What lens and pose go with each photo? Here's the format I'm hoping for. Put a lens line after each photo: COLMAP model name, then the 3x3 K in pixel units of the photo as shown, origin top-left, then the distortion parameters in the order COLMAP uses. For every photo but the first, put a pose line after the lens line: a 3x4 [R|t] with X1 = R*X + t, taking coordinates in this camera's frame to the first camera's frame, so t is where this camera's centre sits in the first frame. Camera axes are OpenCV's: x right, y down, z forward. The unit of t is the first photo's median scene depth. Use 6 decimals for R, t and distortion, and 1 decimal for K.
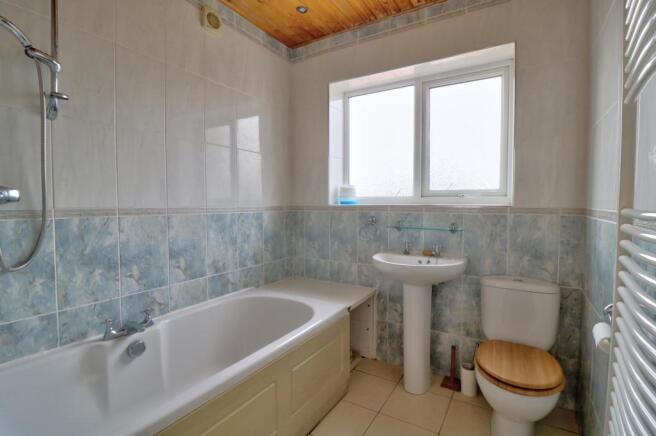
lens RADIAL K [[310.1, 0, 332.5], [0, 310.1, 211.7], [0, 0, 1]] dist [-0.010962, -0.003875]
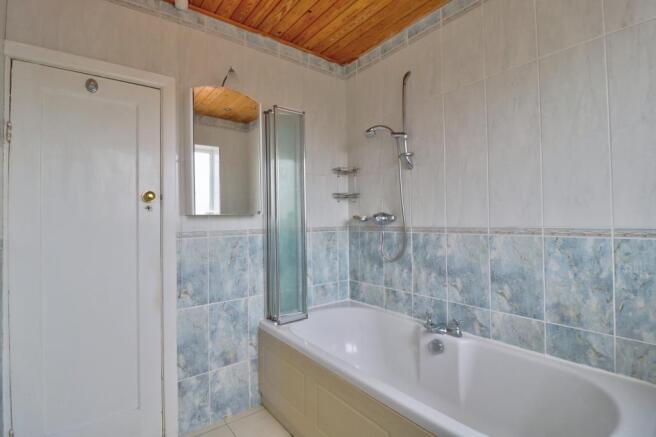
lens RADIAL K [[310.1, 0, 329.1], [0, 310.1, 221.4], [0, 0, 1]] dist [-0.010962, -0.003875]
pose [[-0.363890, -0.007220, -0.931414, 0.535124], [-0.024320, 0.999703, 0.001752, -0.020326], [0.931124, 0.023290, -0.363958, 0.892380]]
